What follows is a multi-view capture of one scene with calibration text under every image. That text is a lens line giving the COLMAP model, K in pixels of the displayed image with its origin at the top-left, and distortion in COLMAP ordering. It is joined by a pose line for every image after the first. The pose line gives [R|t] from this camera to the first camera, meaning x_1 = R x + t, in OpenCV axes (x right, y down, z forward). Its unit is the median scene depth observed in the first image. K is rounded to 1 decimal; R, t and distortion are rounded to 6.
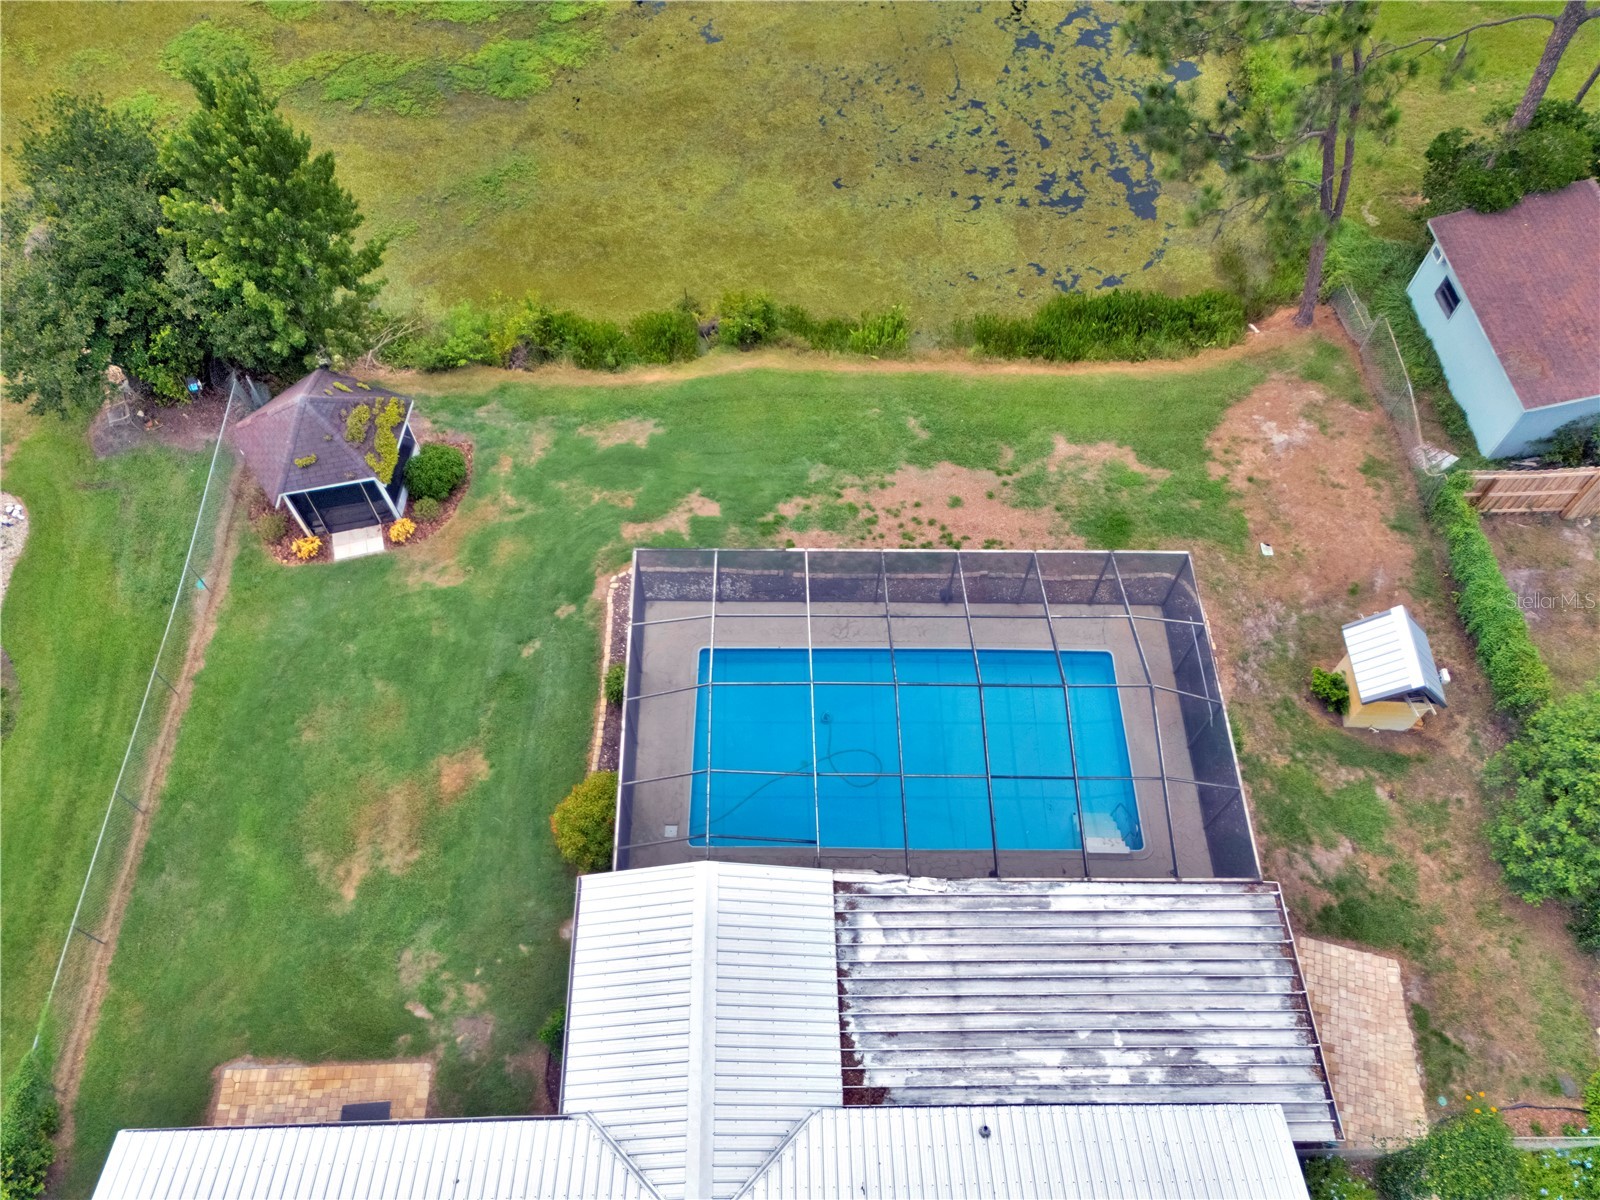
lens RADIAL K [[1164.7, 0, 795.6], [0, 1164.7, 606.4], [0, 0, 1]] dist [0.068771, -0.068264]
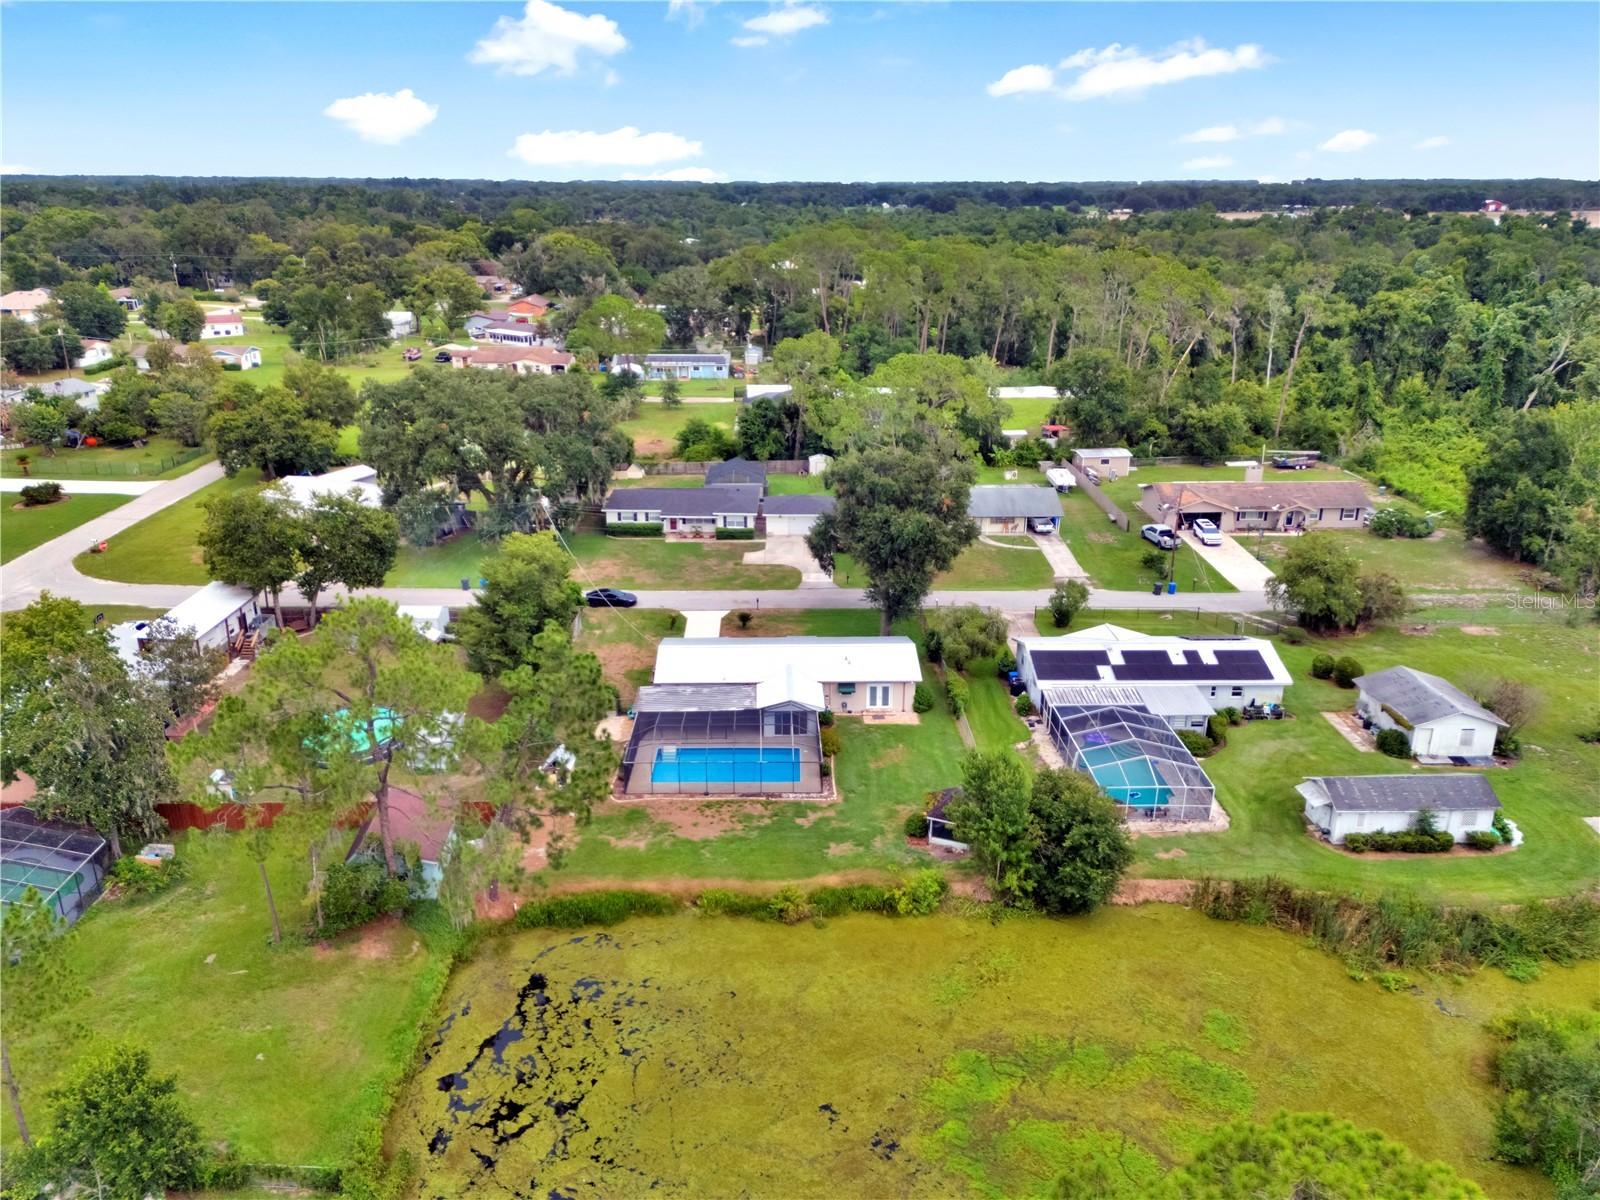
lens RADIAL K [[1149.6, 0, 794.8], [0, 1149.6, 603.5], [0, 0, 1]] dist [0.113050, -0.204831]
pose [[-0.999956, -0.006415, -0.006858, -0.043312], [-0.008051, 0.209671, 0.977739, -2.389603], [-0.004834, 0.977751, -0.209714, 1.021139]]
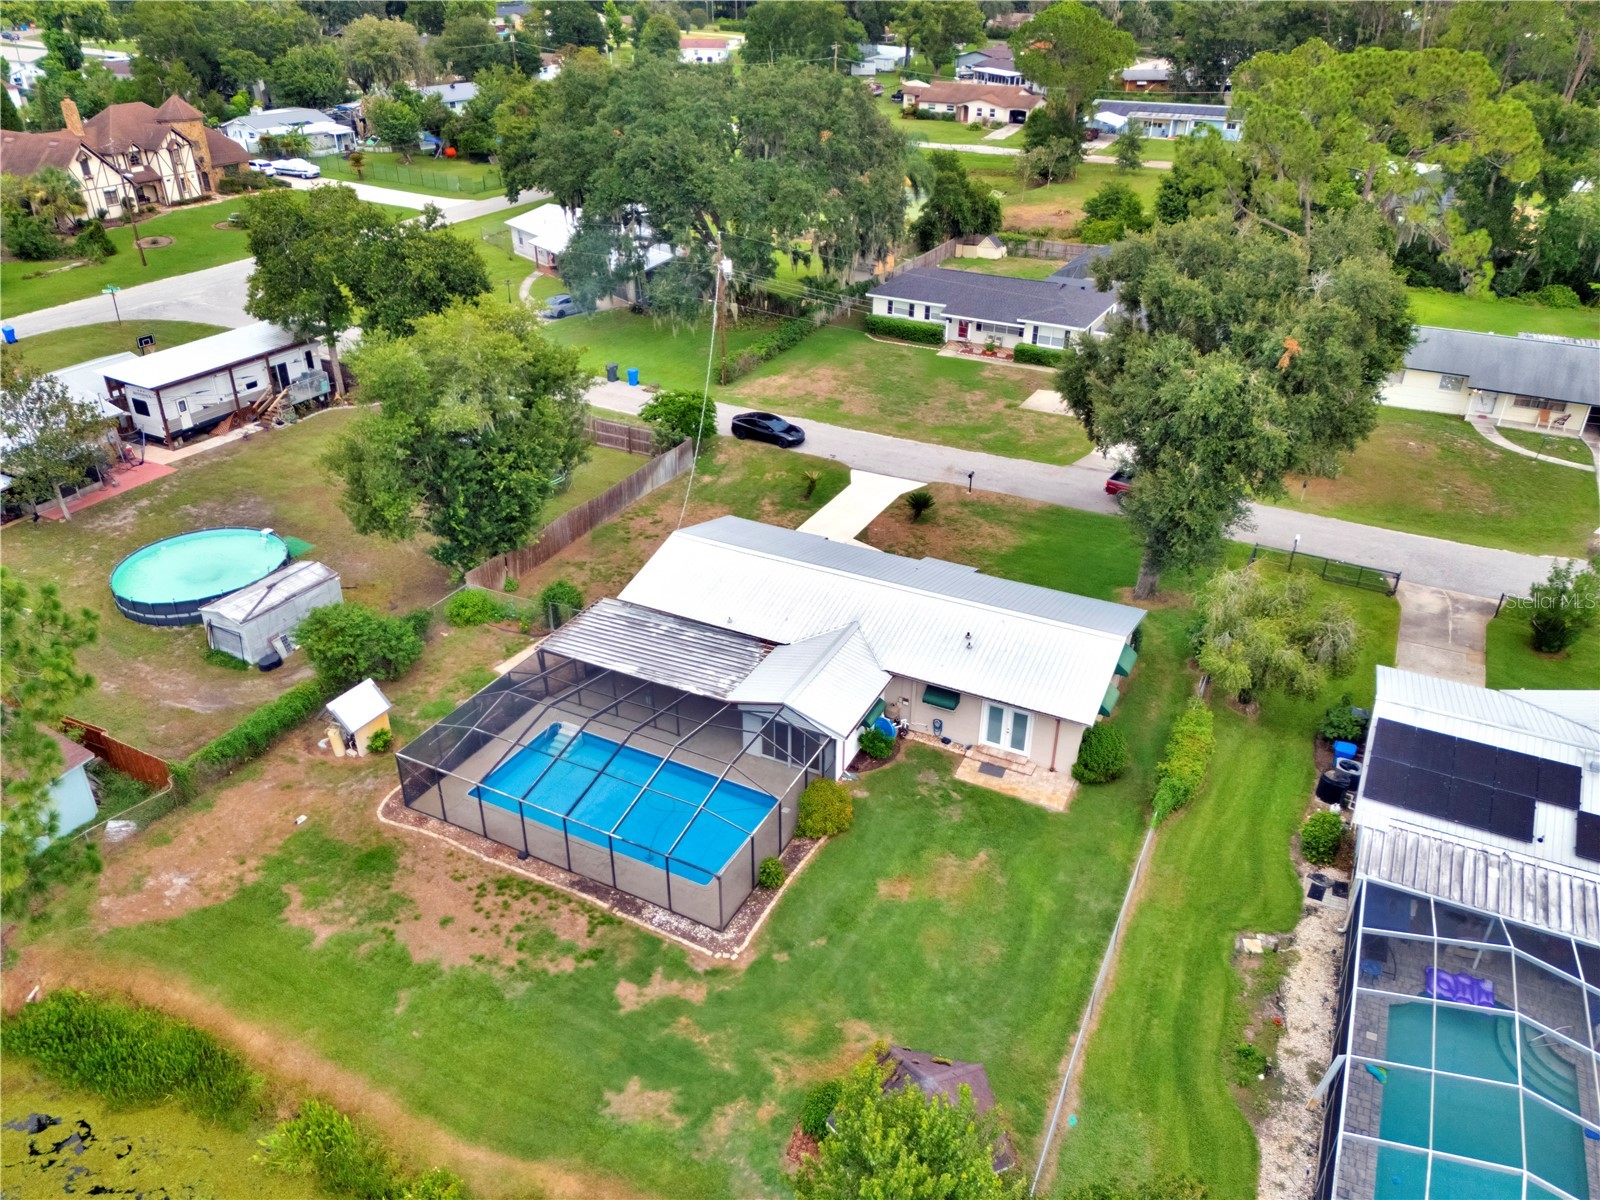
lens RADIAL K [[1164.7, 0, 795.6], [0, 1164.7, 606.4], [0, 0, 1]] dist [0.068771, -0.068264]
pose [[-0.884750, -0.239971, 0.399539, -0.554399], [0.389974, 0.088269, 0.916585, -1.034007], [-0.255221, 0.966759, 0.015486, 0.567895]]
